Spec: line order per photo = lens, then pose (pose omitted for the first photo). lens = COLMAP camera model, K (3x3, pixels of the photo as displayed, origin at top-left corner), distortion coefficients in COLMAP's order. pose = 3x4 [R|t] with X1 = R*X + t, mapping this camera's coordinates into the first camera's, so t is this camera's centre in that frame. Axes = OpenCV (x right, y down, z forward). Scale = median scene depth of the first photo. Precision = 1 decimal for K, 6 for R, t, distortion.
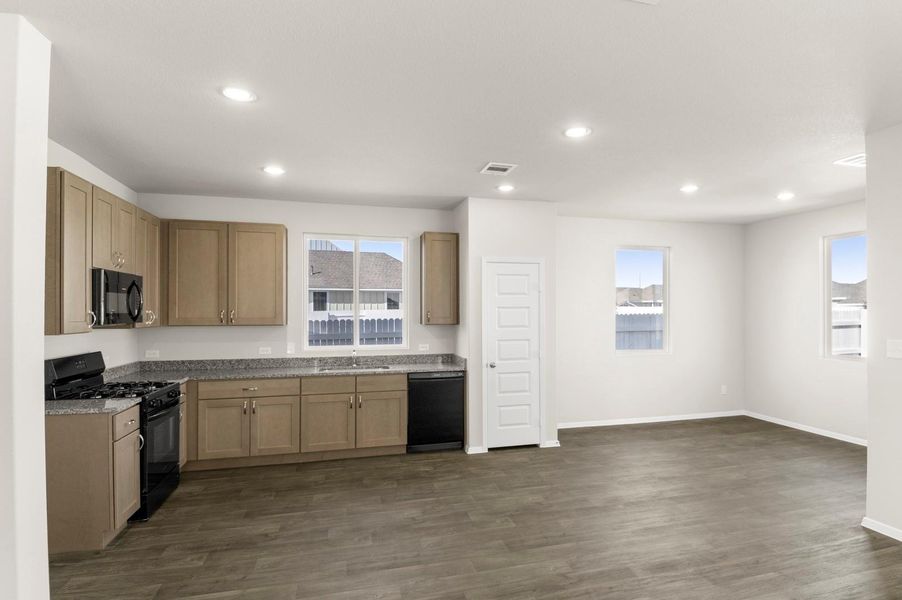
lens RADIAL K [[478.3, 0, 487.0], [0, 478.3, 307.3], [0, 0, 1]] dist [-0.017052, -0.013967]
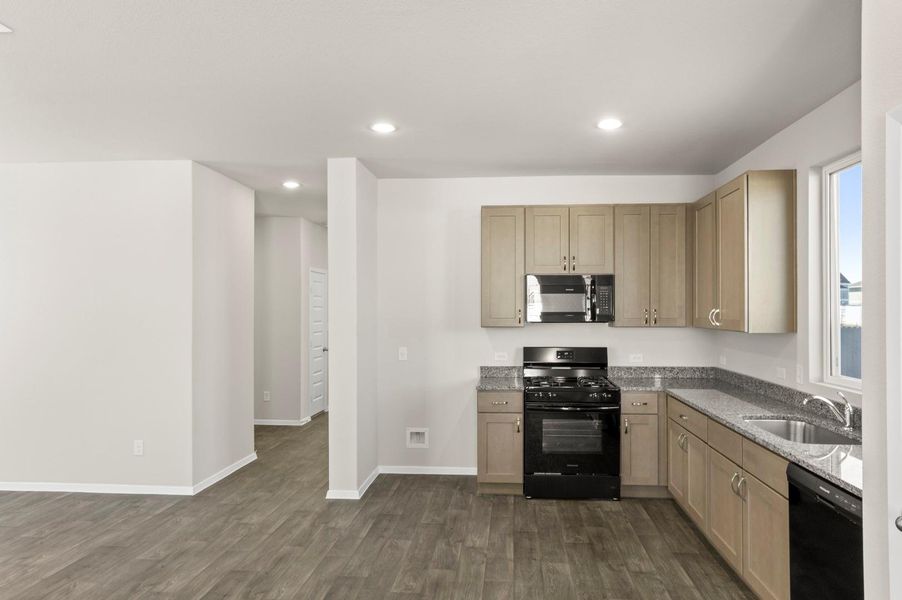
lens RADIAL K [[562.5, 0, 472.6], [0, 562.5, 306.1], [0, 0, 1]] dist [-0.007708, 0.000859]
pose [[-0.349033, -0.005062, -0.937097, 0.396261], [0.007404, 0.999939, -0.008159, 0.006156], [0.937081, -0.009786, -0.348974, 0.936772]]
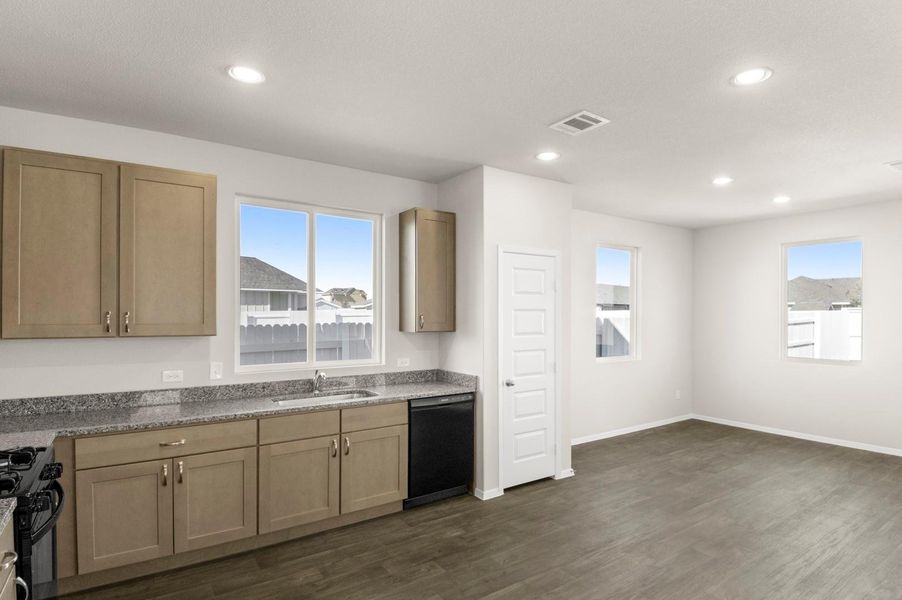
lens RADIAL K [[478.3, 0, 481.5], [0, 478.3, 315.0], [0, 0, 1]] dist [-0.017052, -0.013967]
pose [[0.942161, 0.002497, 0.335150, -0.312170], [-0.005471, 0.999954, 0.007930, 0.003572], [-0.335115, -0.009305, 0.942131, 0.293308]]
